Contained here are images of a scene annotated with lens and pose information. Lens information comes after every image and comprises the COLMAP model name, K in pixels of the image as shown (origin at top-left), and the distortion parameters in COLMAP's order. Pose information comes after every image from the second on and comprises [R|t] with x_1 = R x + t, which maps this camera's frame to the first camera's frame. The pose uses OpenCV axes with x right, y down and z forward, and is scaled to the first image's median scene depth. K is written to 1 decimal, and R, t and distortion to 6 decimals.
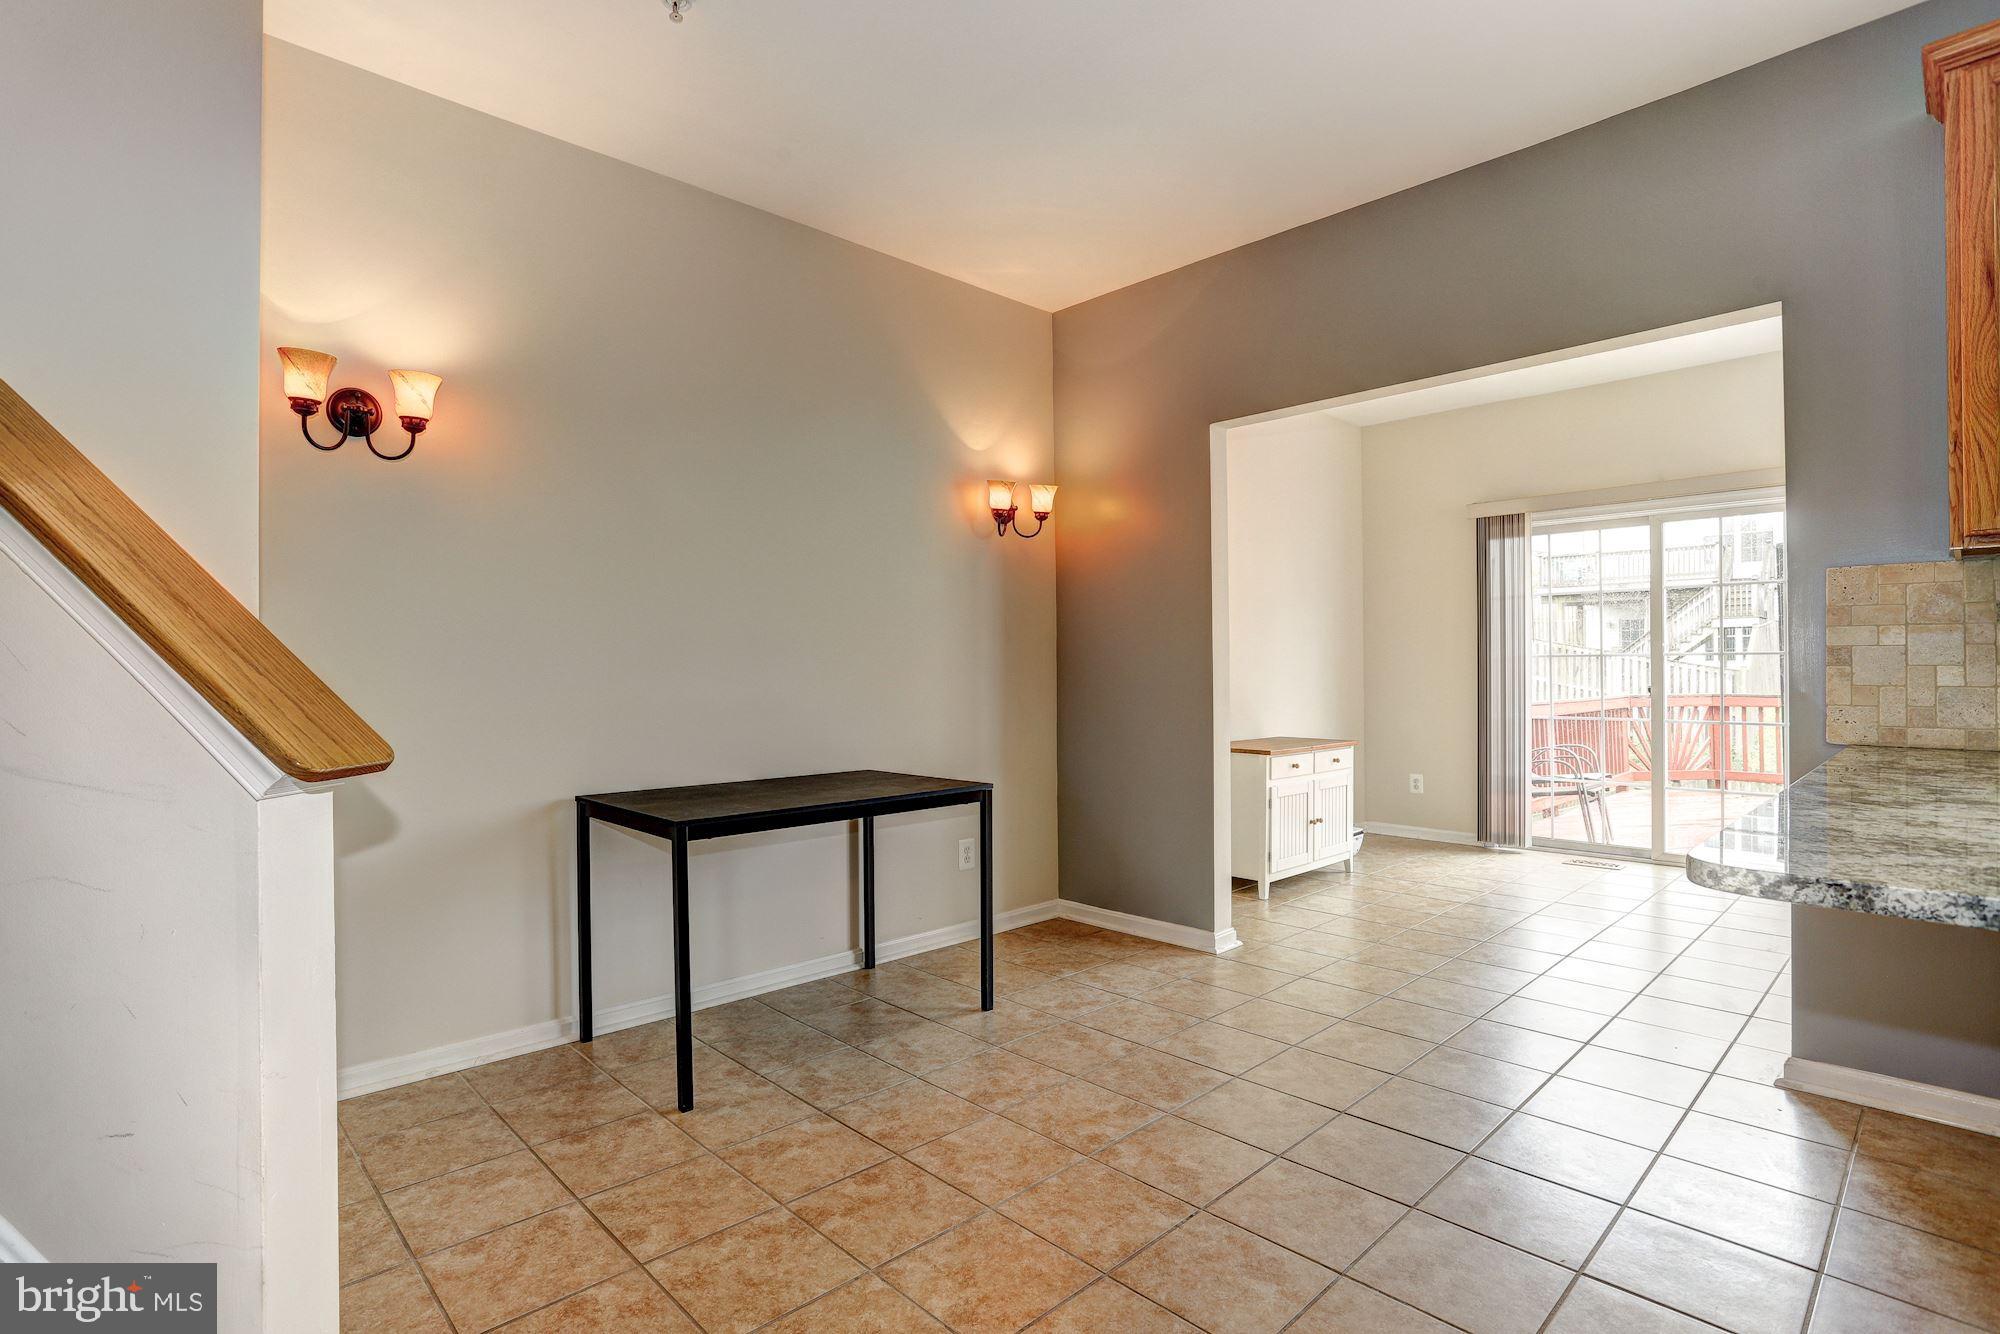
lens RADIAL K [[974.2, 0, 991.8], [0, 974.2, 665.8], [0, 0, 1]] dist [-0.054559, 0.021201]
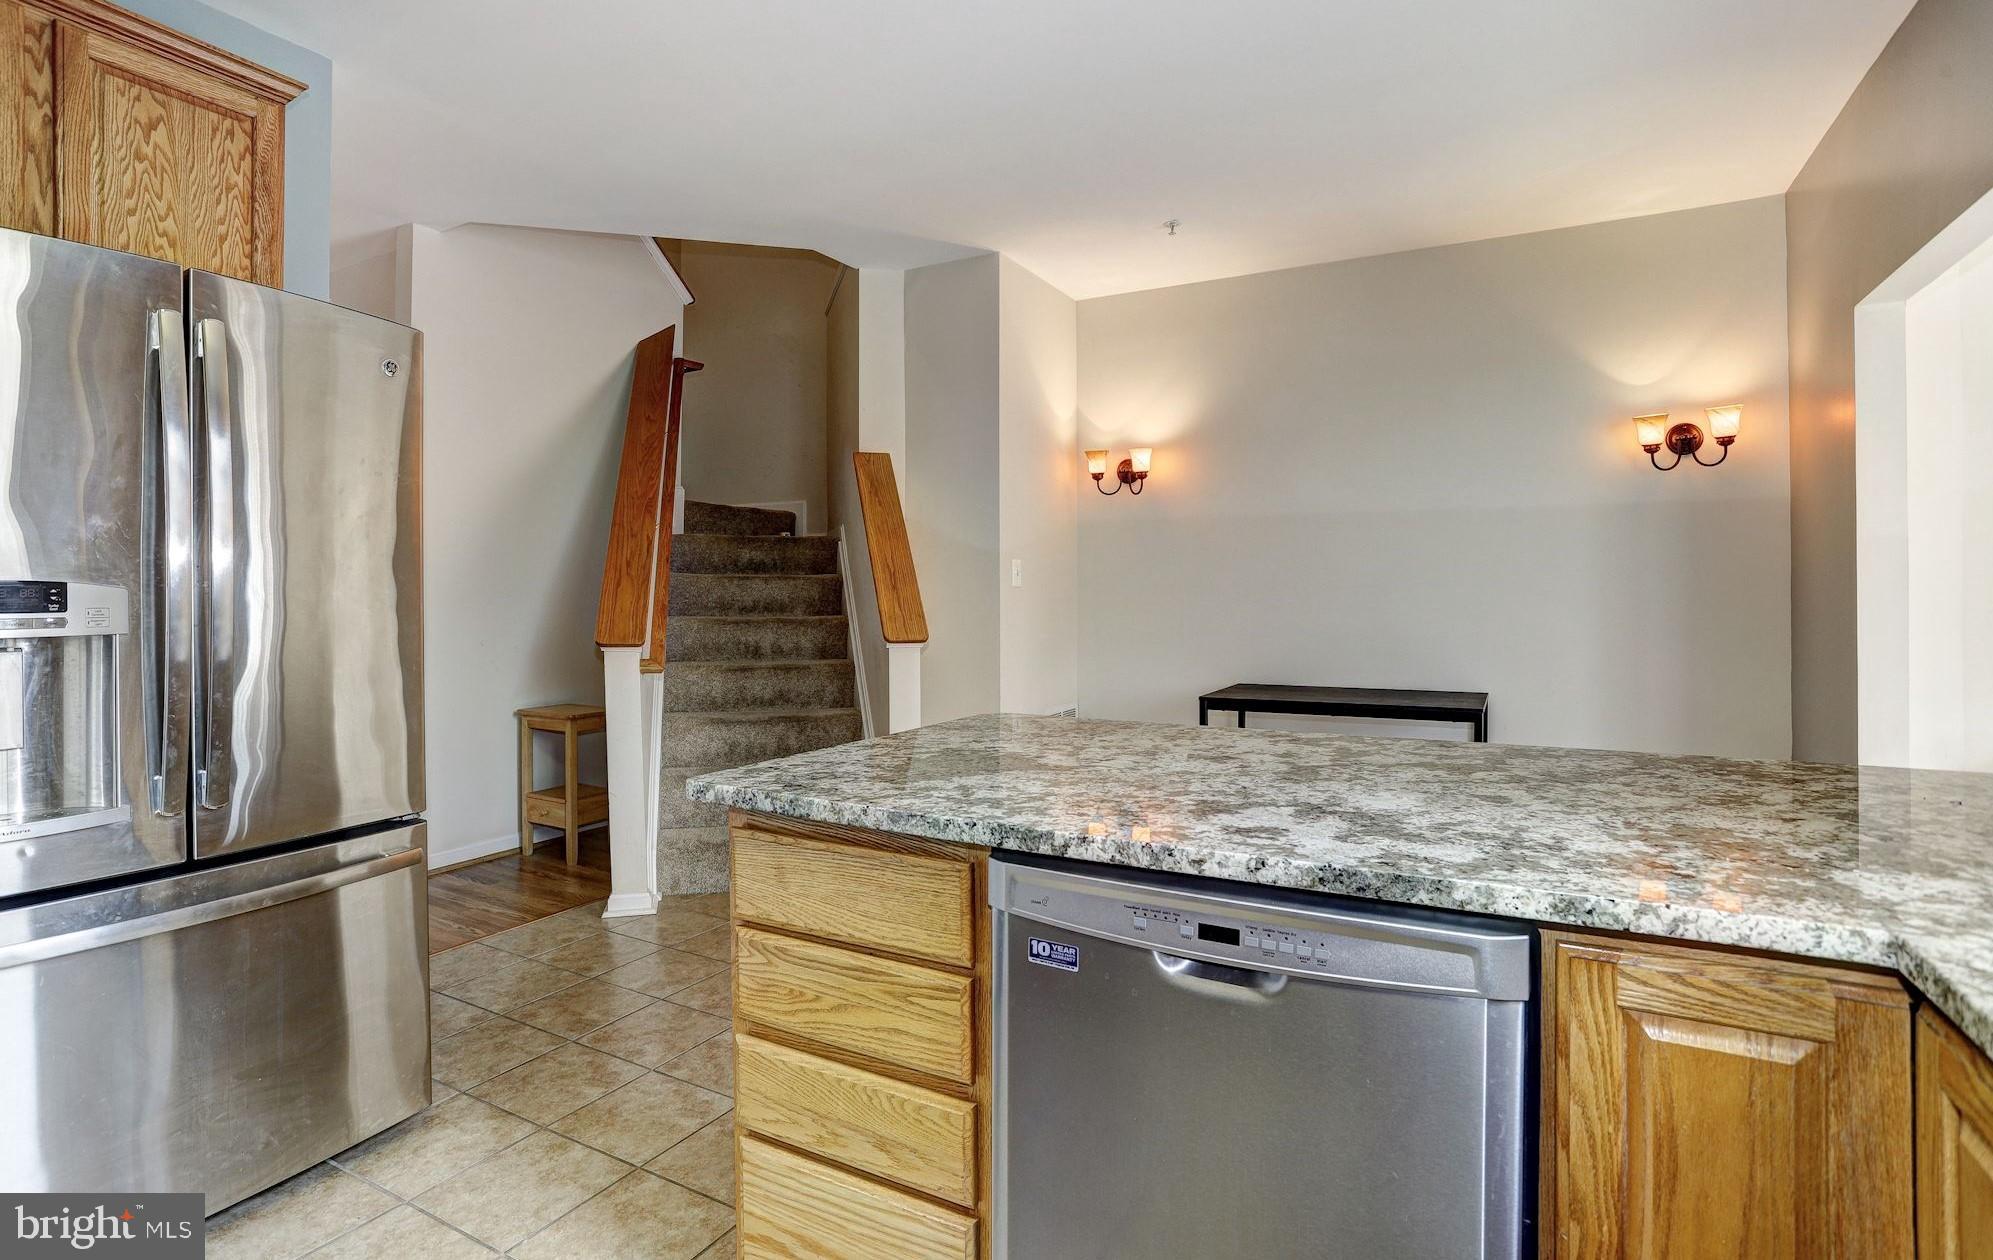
lens RADIAL K [[971.2, 0, 976.4], [0, 971.2, 592.6], [0, 0, 1]] dist [-0.055174, 0.019040]
pose [[0.283210, -0.002790, -0.959054, 1.219294], [0.007375, 0.999973, -0.000731, -0.031121], [0.959029, -0.006866, 0.283223, 0.152641]]
